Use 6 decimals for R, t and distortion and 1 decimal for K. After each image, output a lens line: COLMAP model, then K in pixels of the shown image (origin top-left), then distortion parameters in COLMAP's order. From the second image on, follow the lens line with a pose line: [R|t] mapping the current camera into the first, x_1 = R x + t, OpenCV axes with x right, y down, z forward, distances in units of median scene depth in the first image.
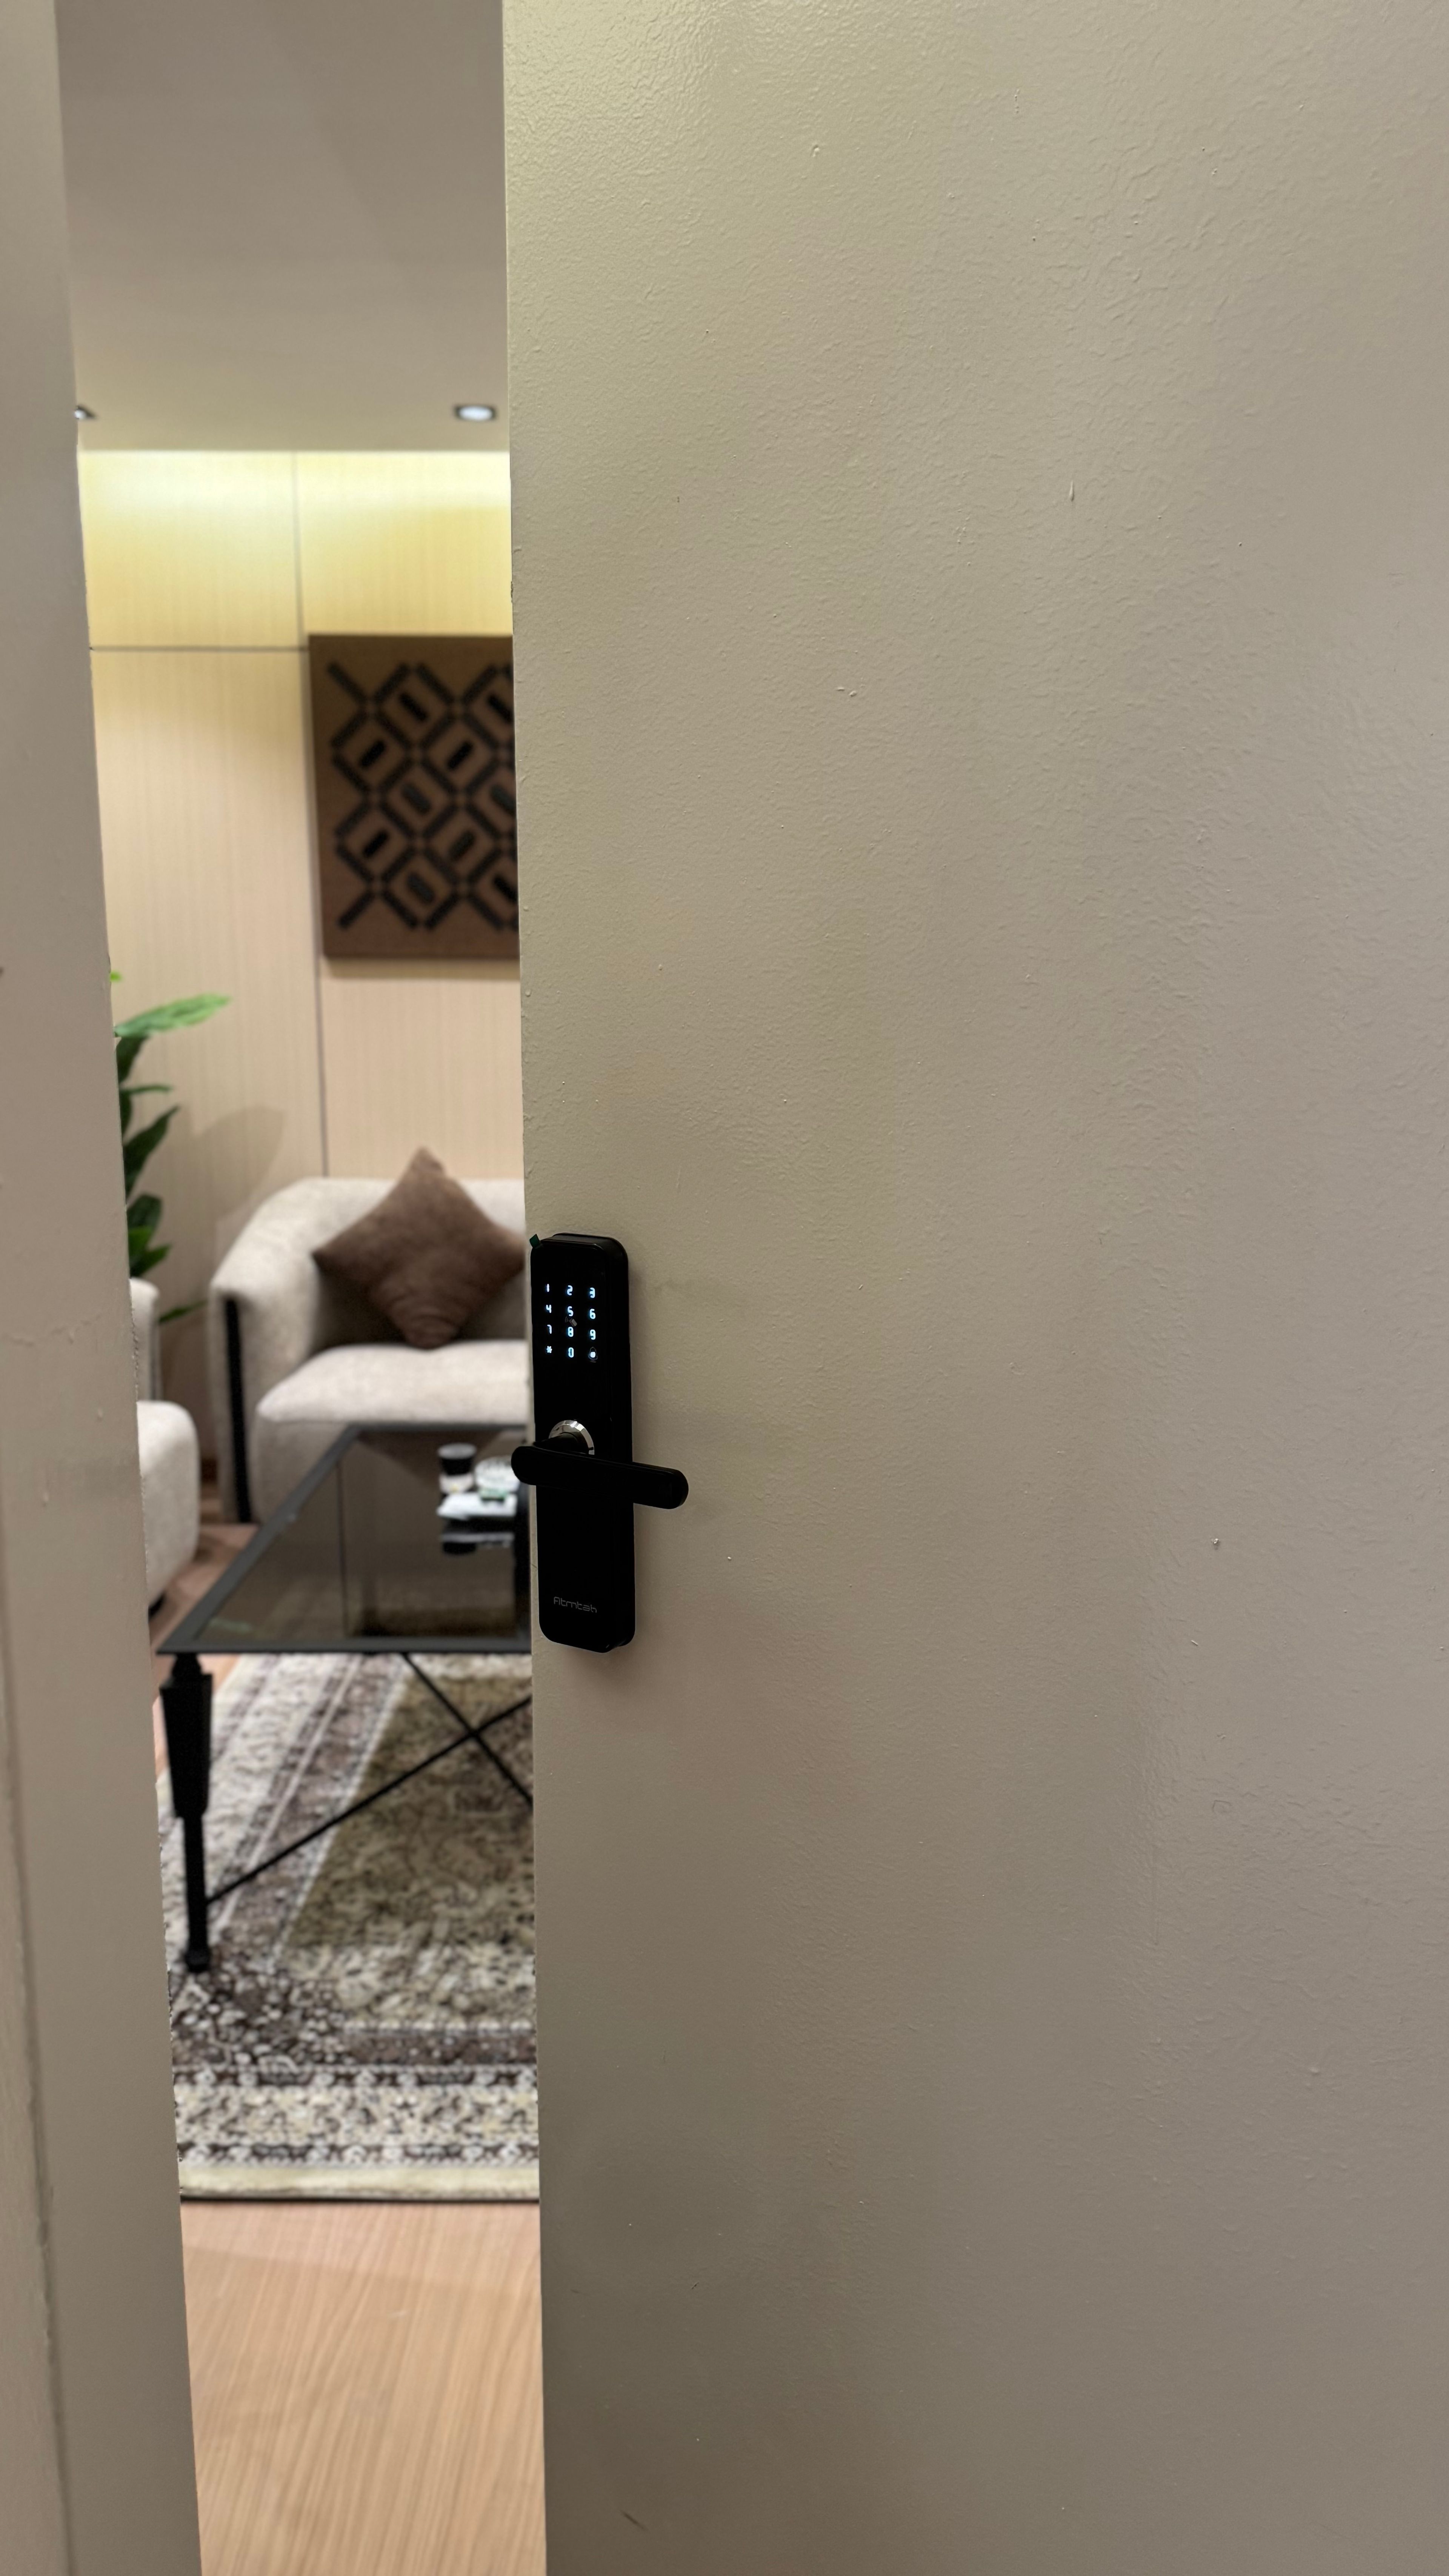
lens RADIAL K [[1811.2, 0, 726.7], [0, 1811.2, 1290.4], [0, 0, 1]] dist [0.131165, -0.226605]
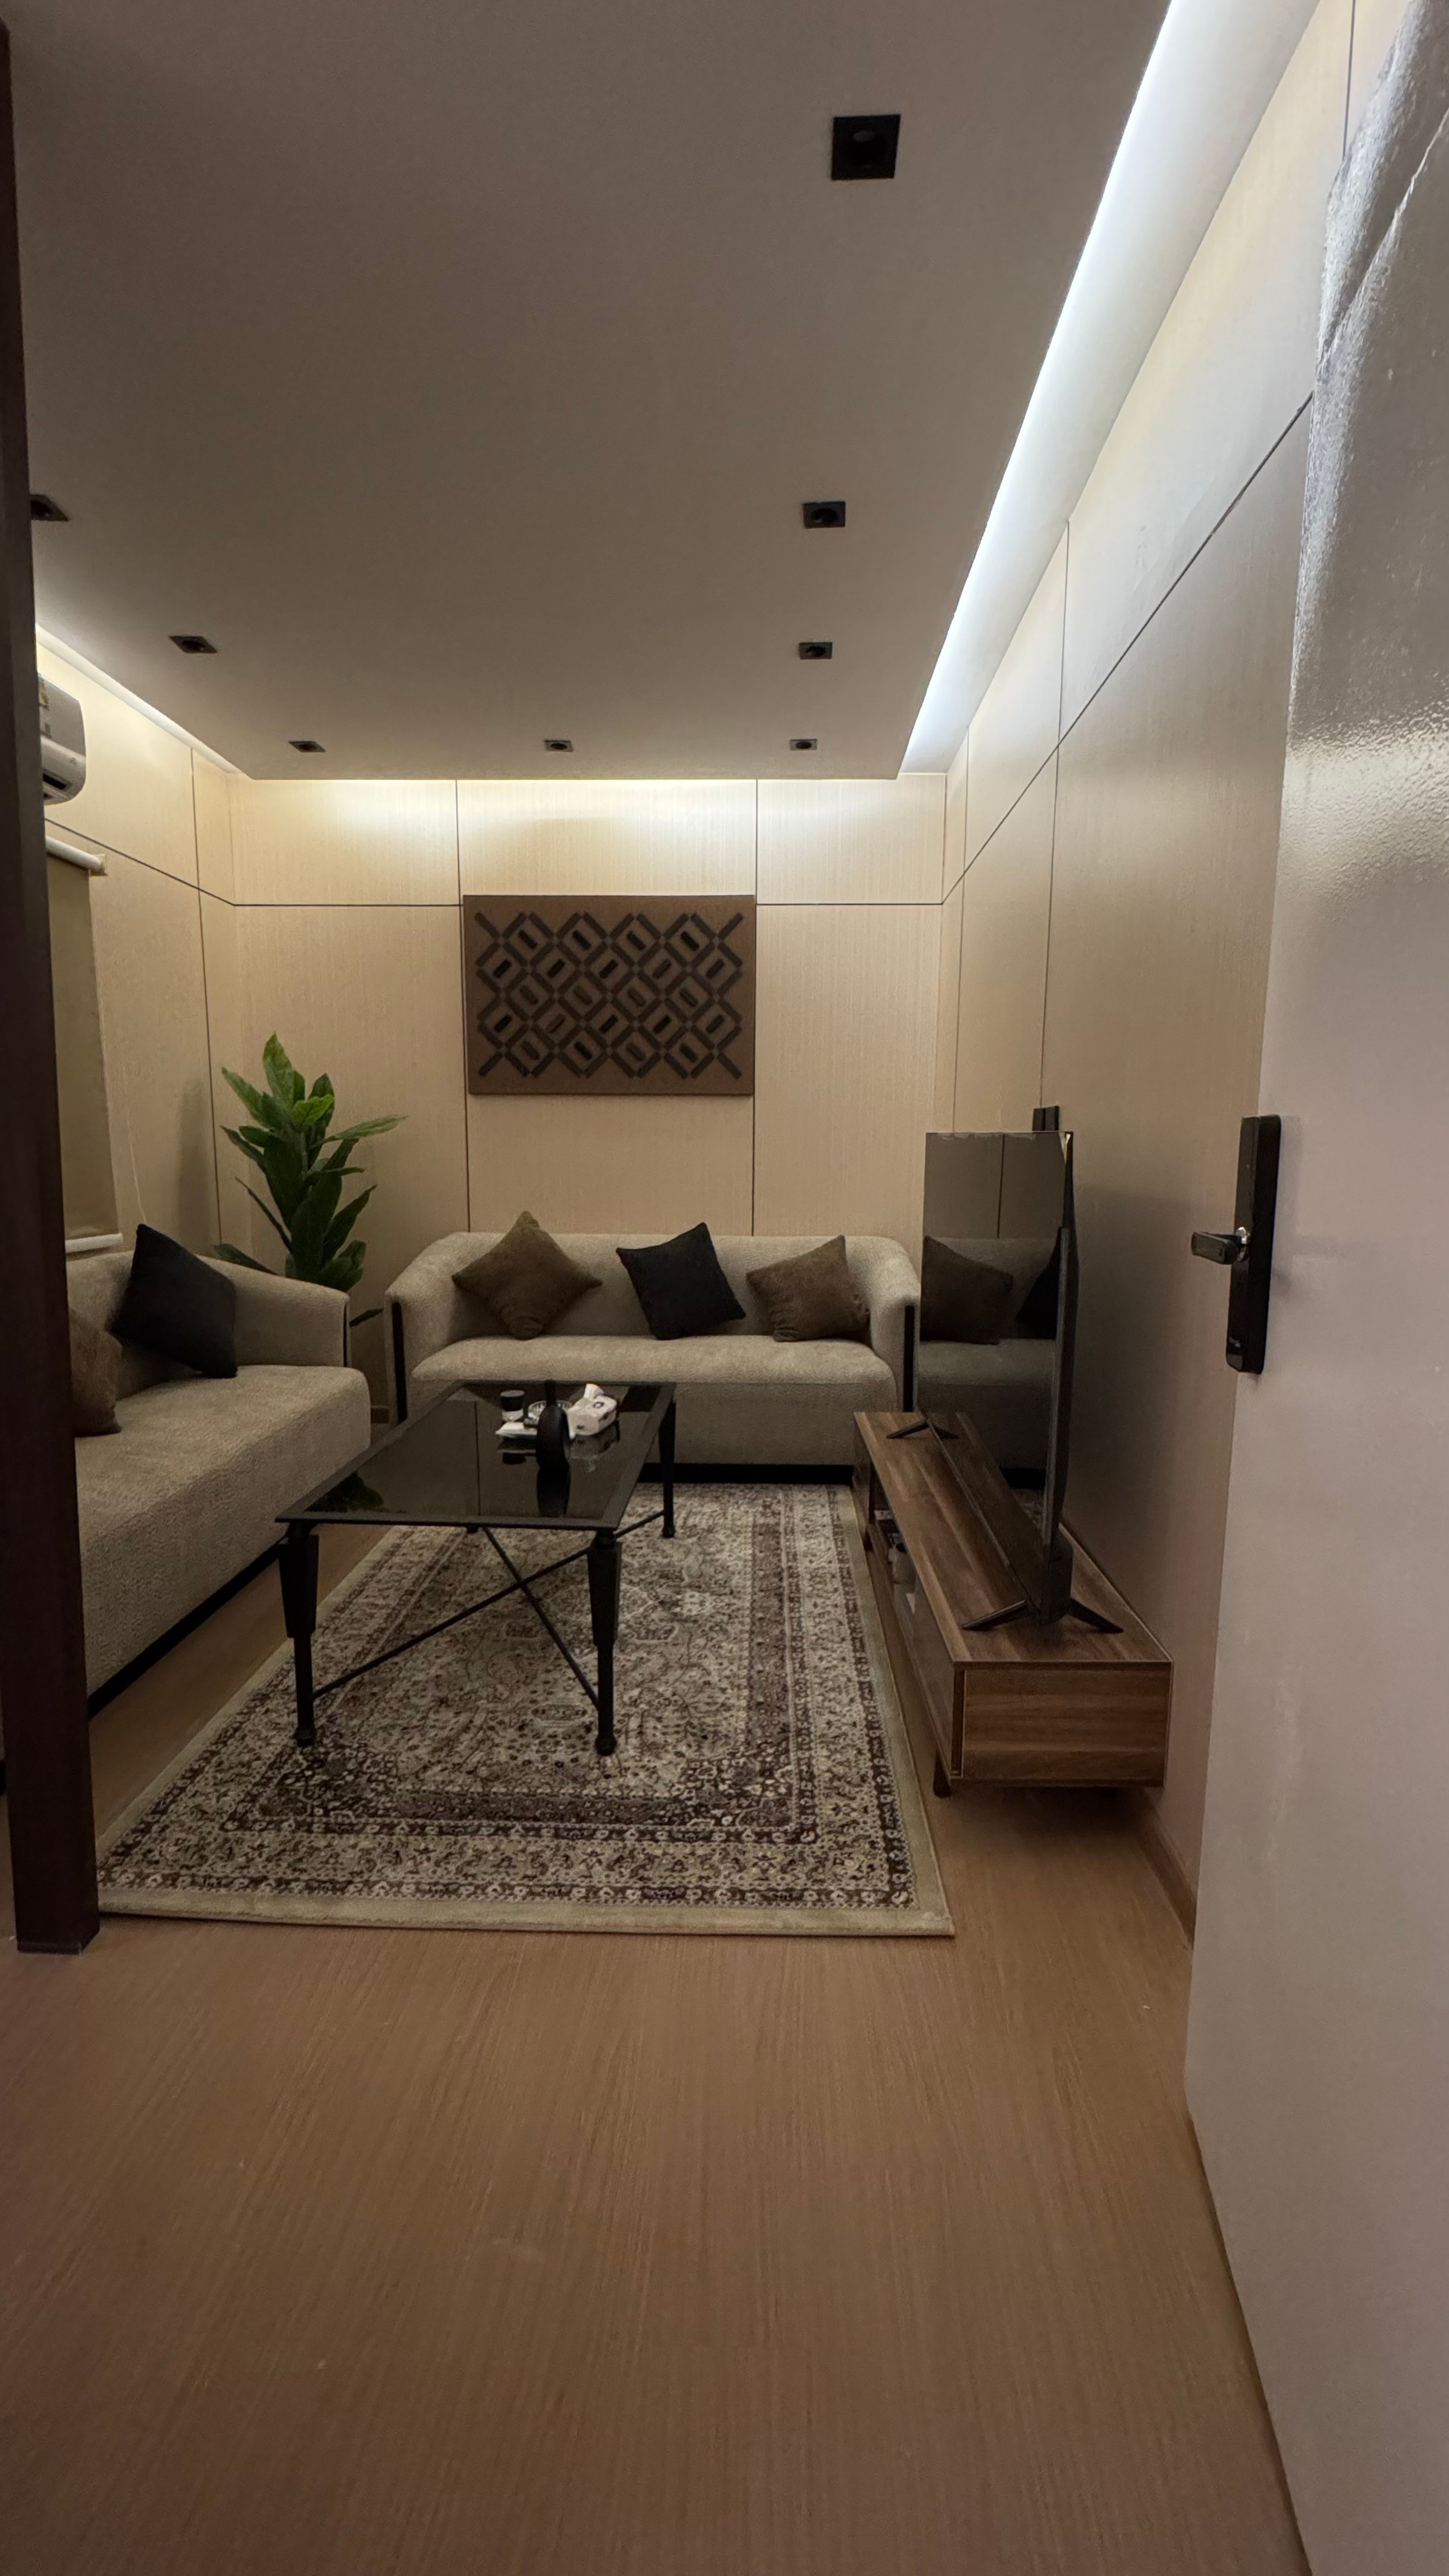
lens RADIAL K [[1087.6, 0, 725.0], [0, 1087.6, 1289.8], [0, 0, 1]] dist [0.001159, 0.000449]
pose [[0.999853, 0.008841, -0.014695, 0.048474], [-0.009283, 0.999497, -0.030329, 0.040867], [0.014420, 0.030461, 0.999432, 0.155992]]
